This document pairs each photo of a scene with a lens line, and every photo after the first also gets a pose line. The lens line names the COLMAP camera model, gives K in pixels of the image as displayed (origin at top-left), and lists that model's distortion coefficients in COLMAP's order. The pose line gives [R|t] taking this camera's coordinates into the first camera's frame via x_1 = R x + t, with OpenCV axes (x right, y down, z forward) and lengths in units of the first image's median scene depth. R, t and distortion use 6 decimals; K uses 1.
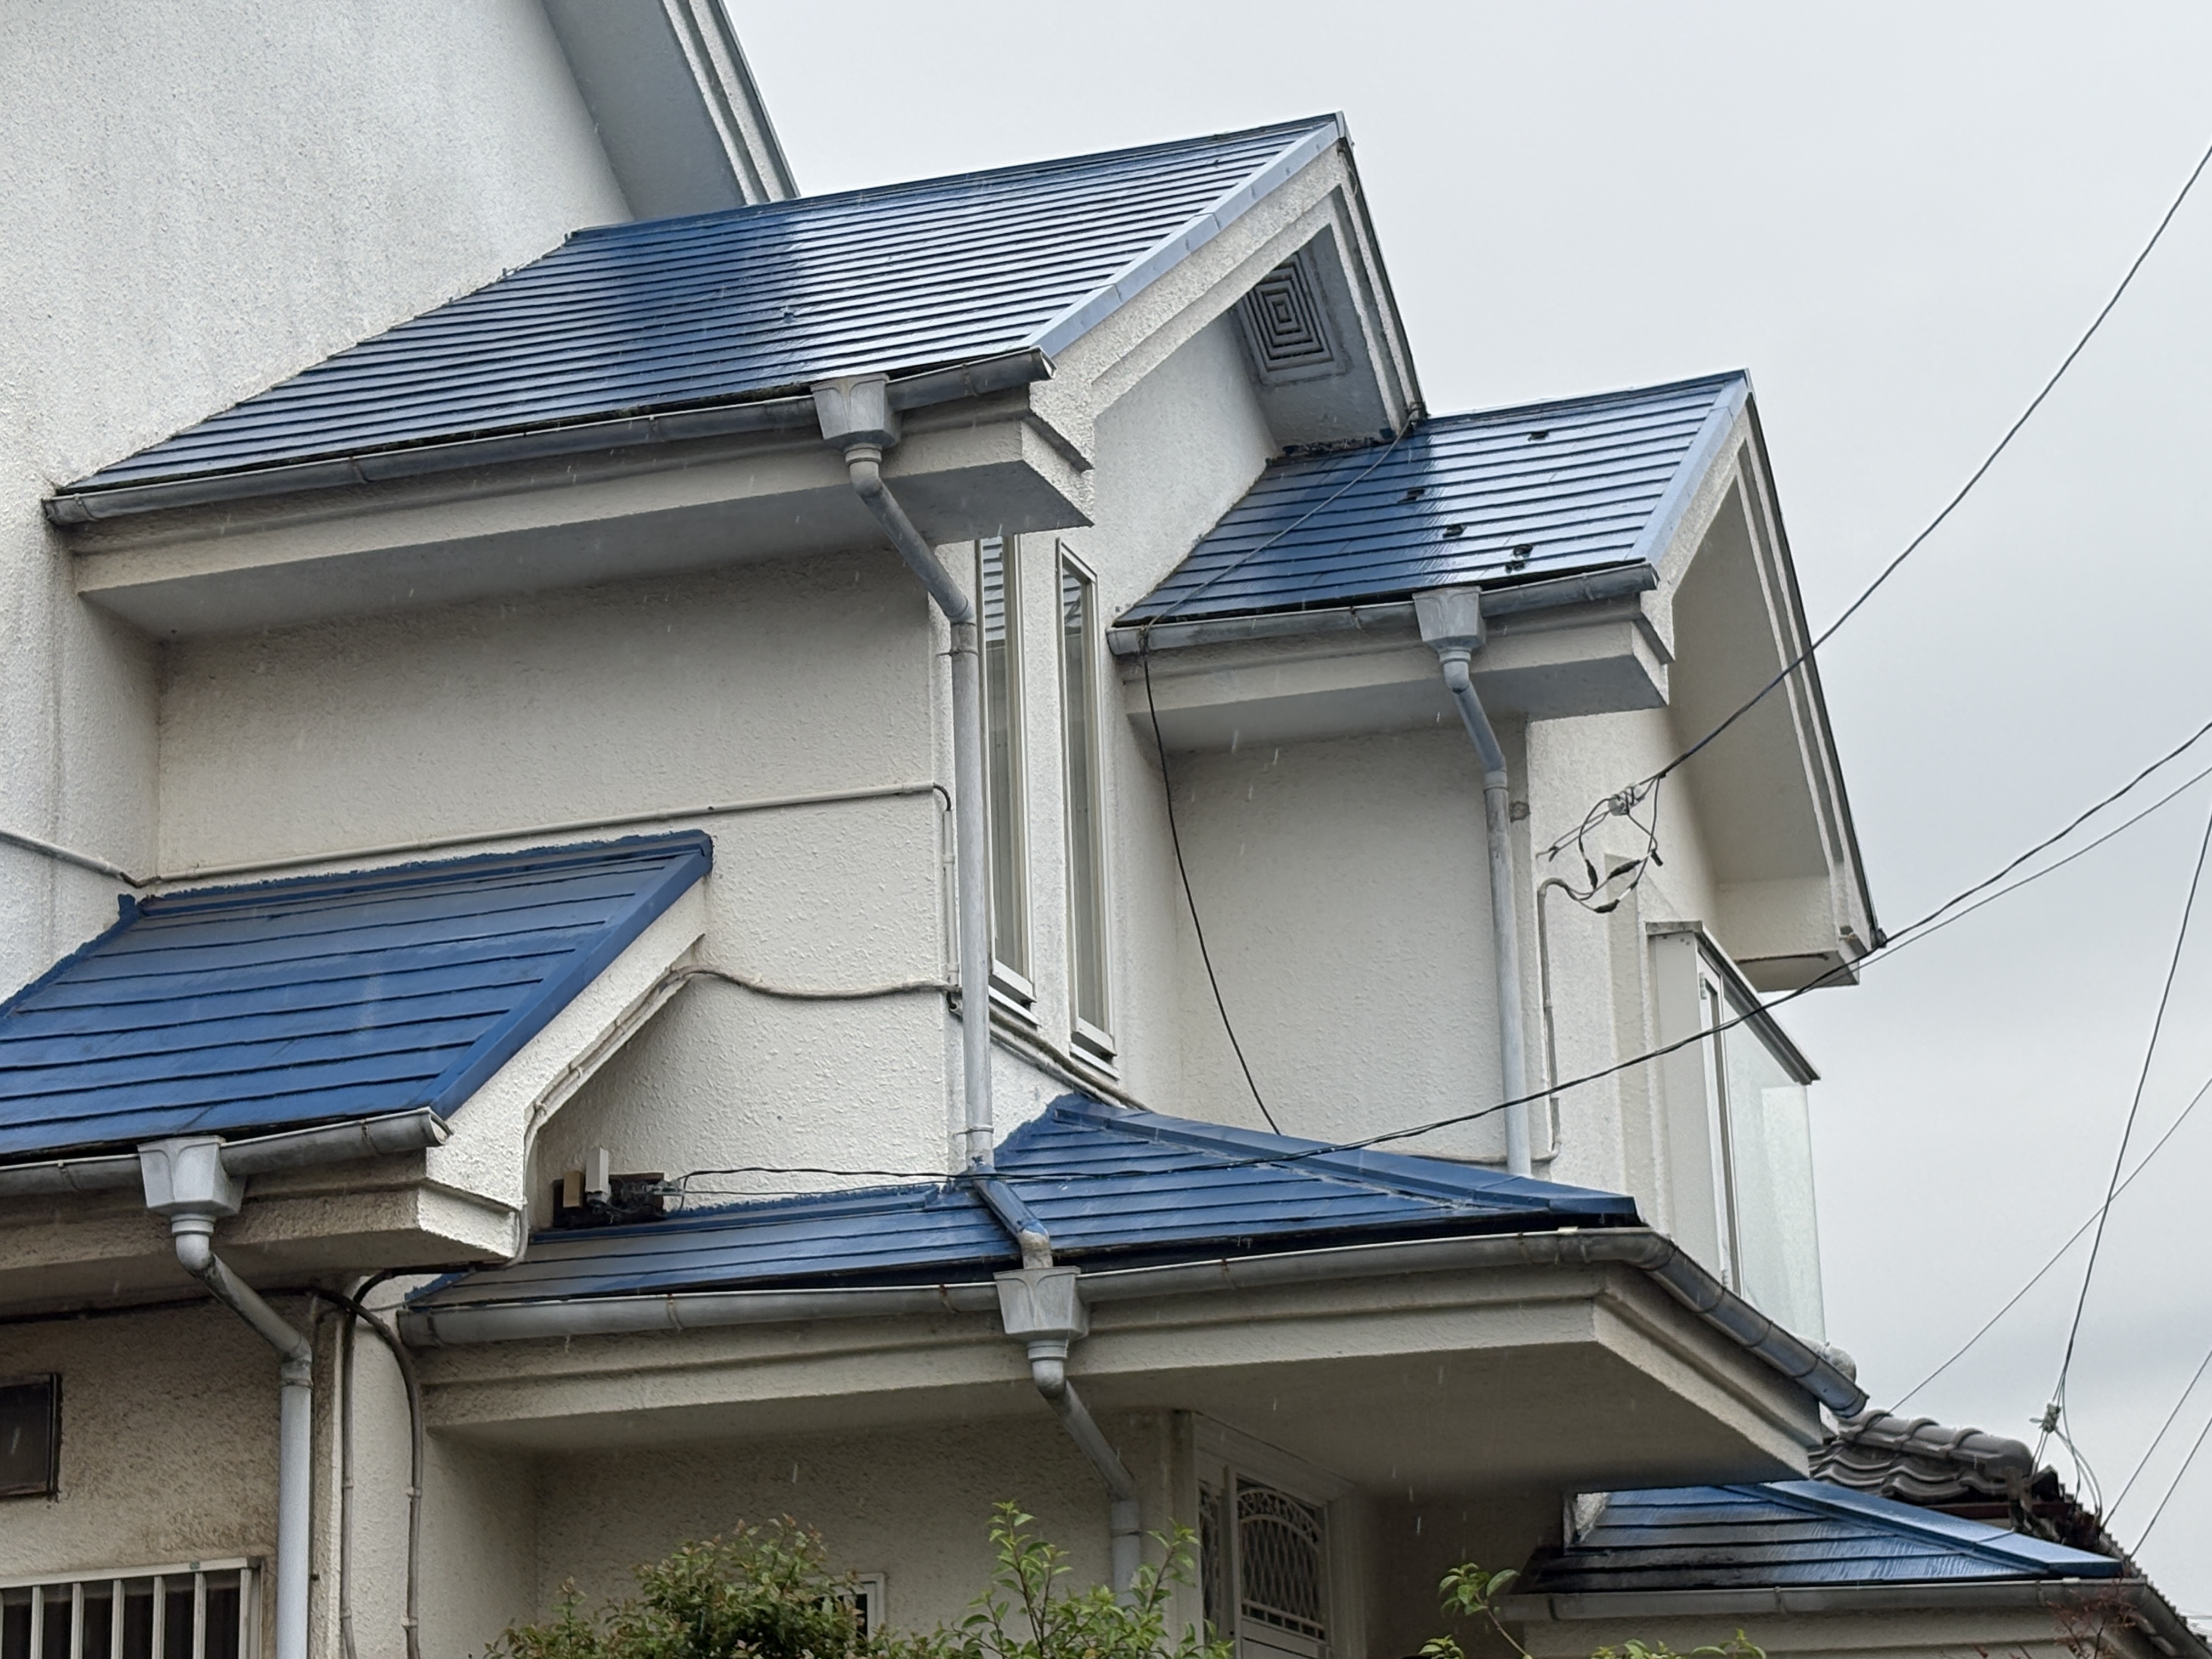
lens RADIAL K [[4668.5, 0, 1106.0], [0, 4668.5, 829.5], [0, 0, 1]] dist [0.468135, -4.439350]
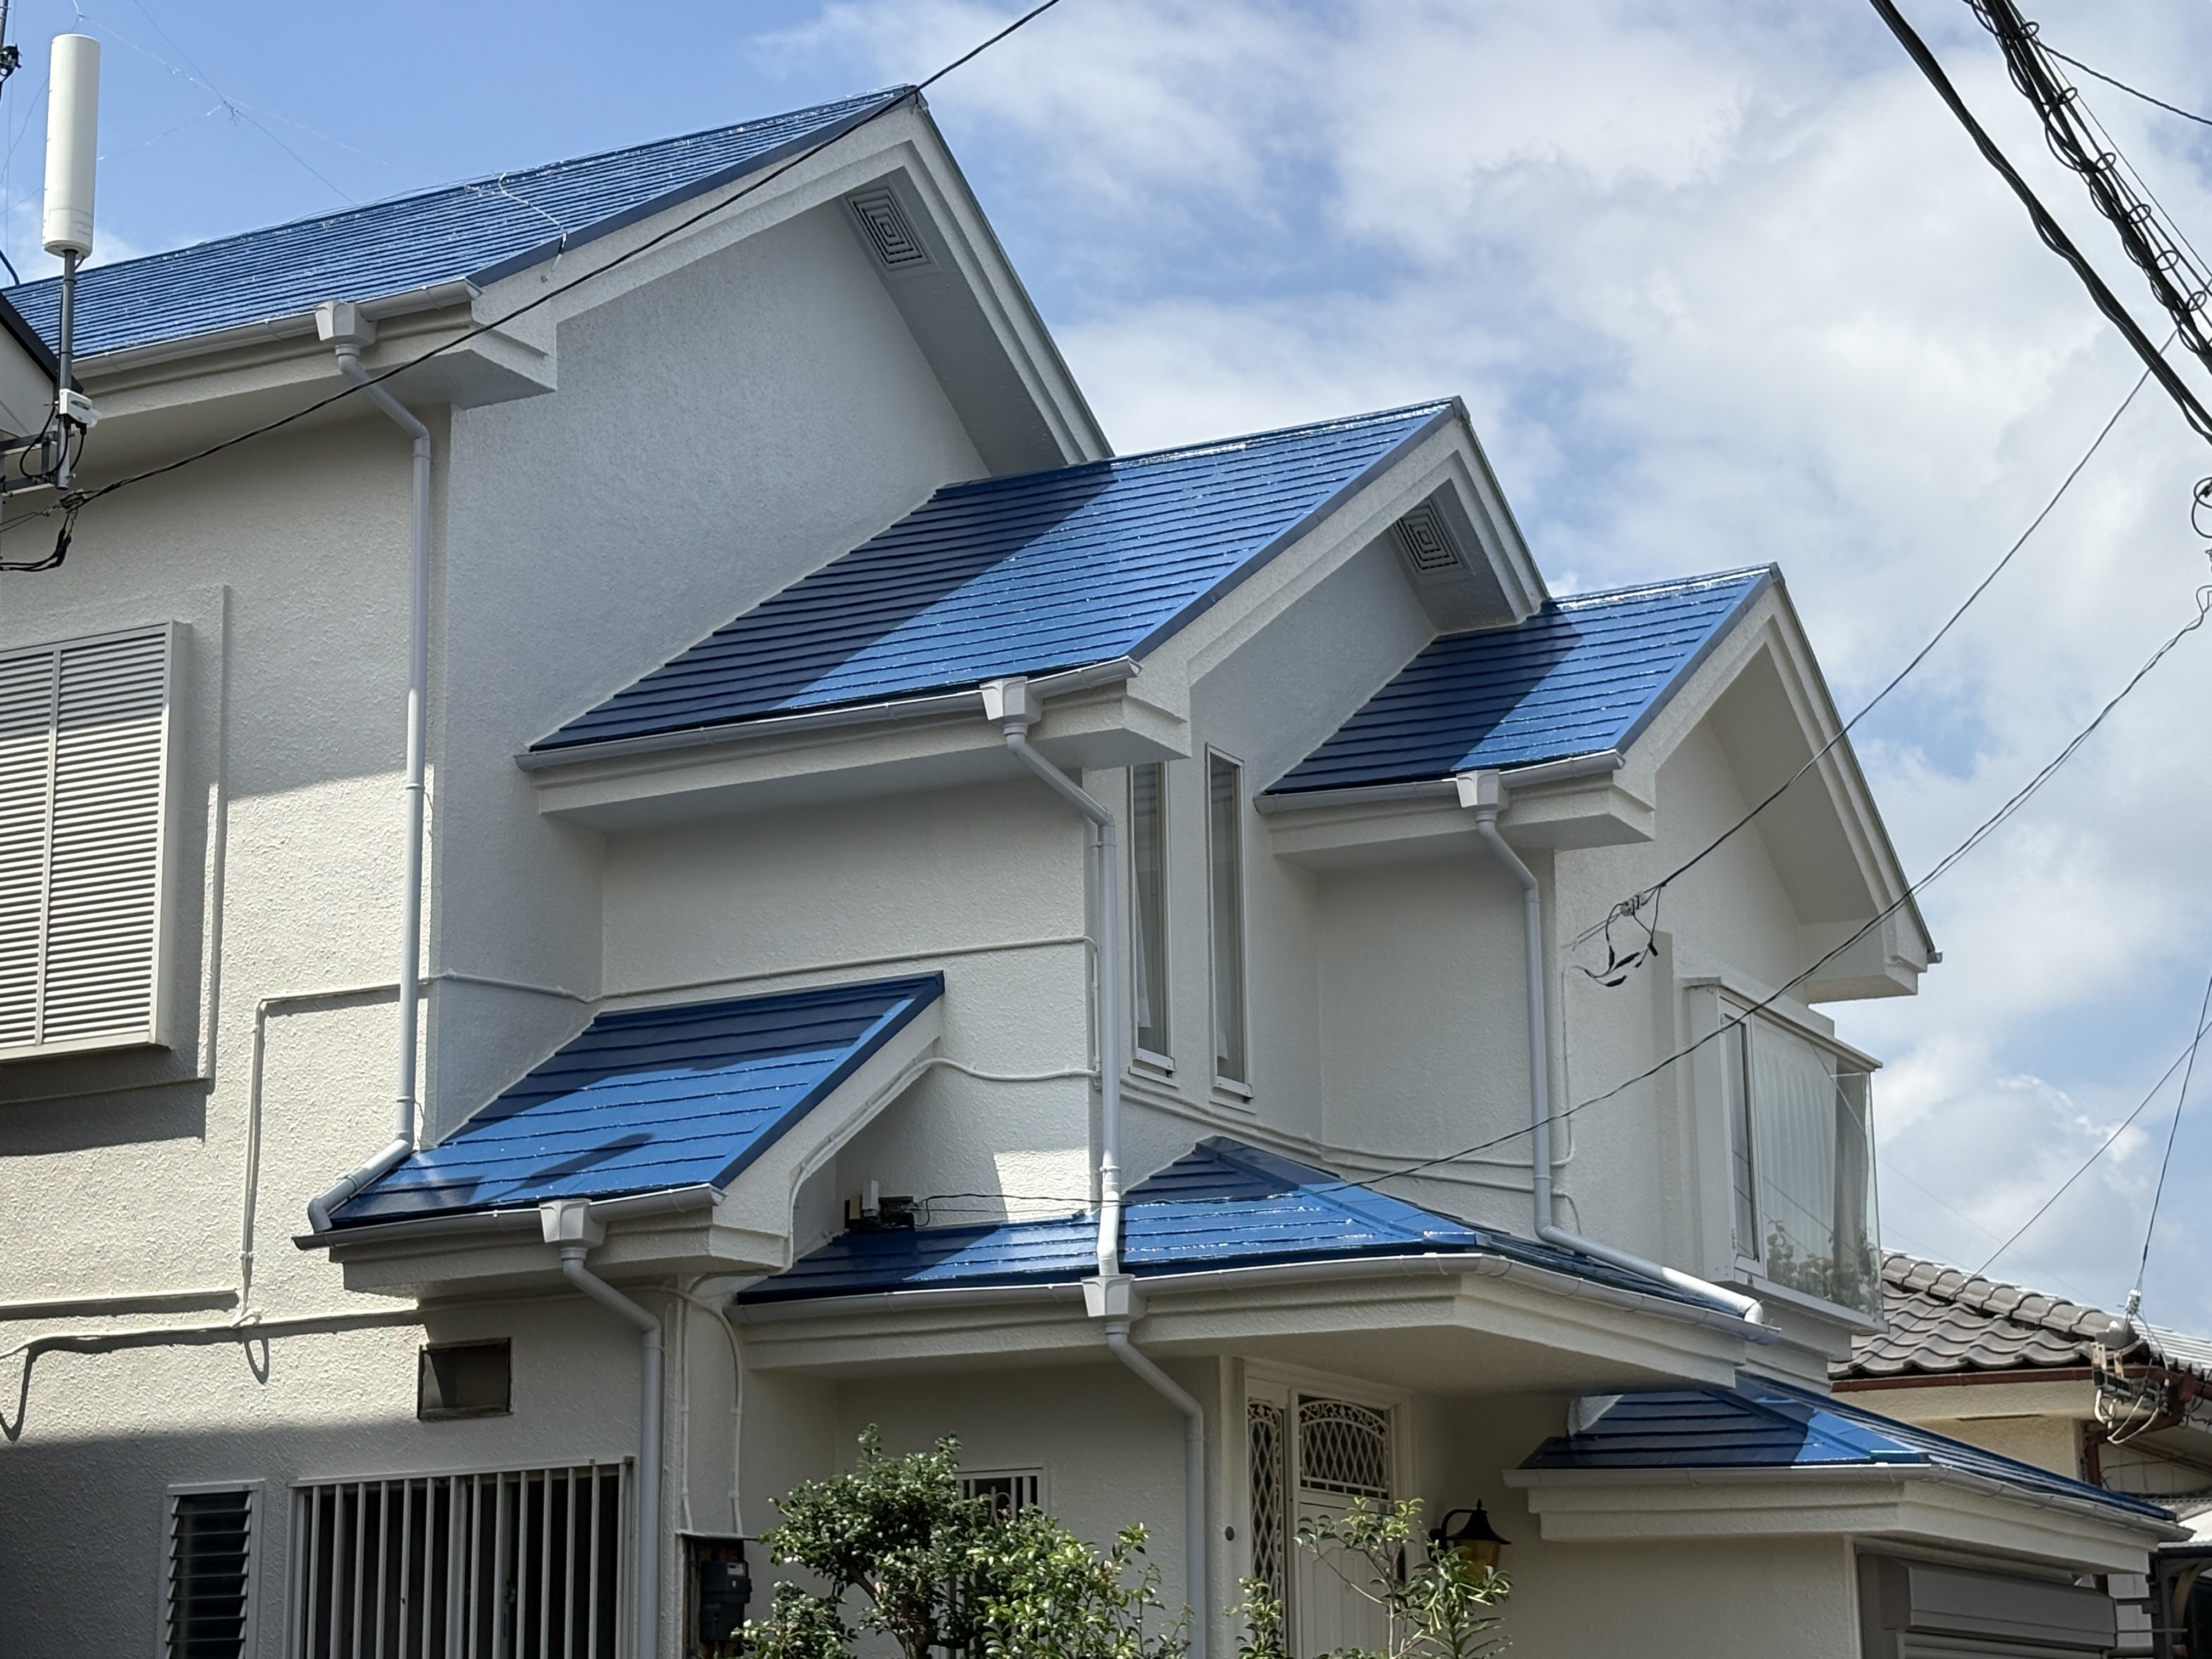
lens RADIAL K [[4070.9, 0, 1106.0], [0, 4070.9, 829.5], [0, 0, 1]] dist [0.106962, 0.071258]
pose [[0.989362, -0.019578, -0.144151, 0.158792], [0.023372, 0.999422, 0.024673, -0.076044], [0.143585, -0.027780, 0.989248, -0.288364]]
